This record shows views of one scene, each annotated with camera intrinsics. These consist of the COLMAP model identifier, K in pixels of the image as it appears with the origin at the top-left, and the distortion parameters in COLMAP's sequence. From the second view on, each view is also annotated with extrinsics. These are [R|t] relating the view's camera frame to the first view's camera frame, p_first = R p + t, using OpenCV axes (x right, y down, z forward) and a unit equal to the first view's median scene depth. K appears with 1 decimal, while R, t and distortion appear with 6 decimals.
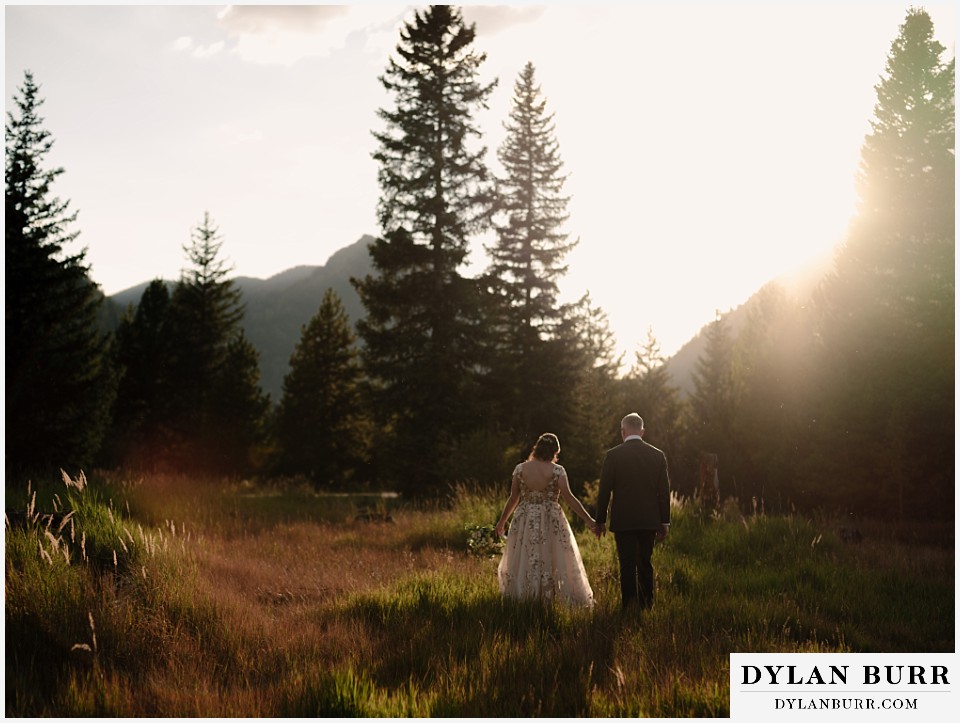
lens RADIAL K [[1427.9, 0, 480.7], [0, 1427.9, 361.4], [0, 0, 1]] dist [-0.030650, 0.000000]
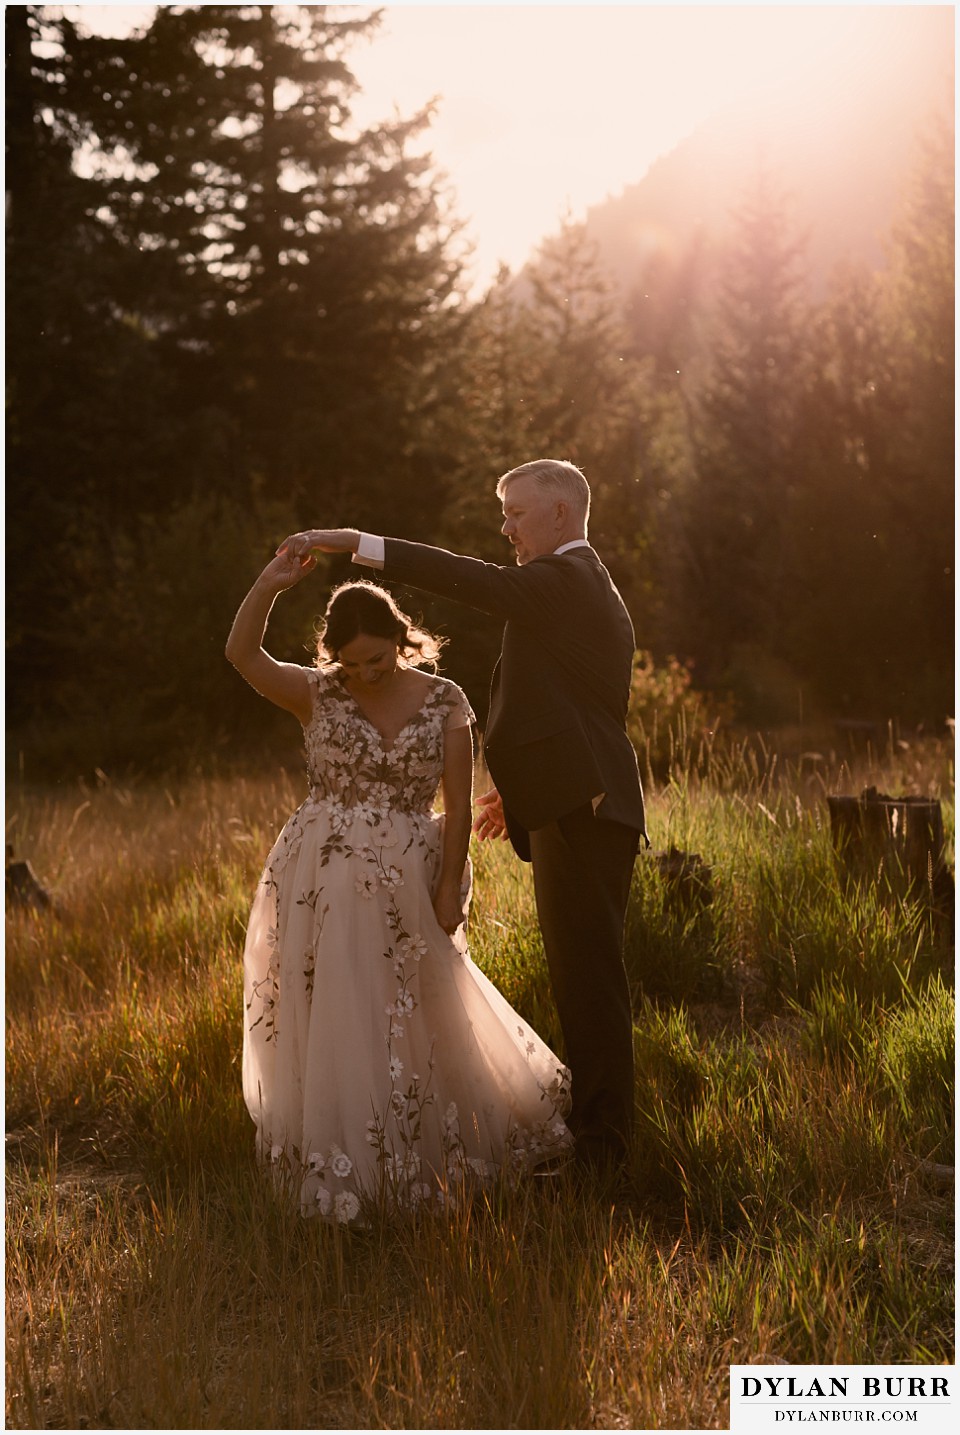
lens RADIAL K [[3534.9, 0, 479.1], [0, 3534.9, 719.6], [0, 0, 1]] dist [-0.011097, 0.000000]
pose [[0.992636, -0.051782, 0.109513, -0.017377], [0.039213, 0.992711, 0.113961, 0.006233], [-0.114616, -0.108827, 0.987431, 0.137973]]
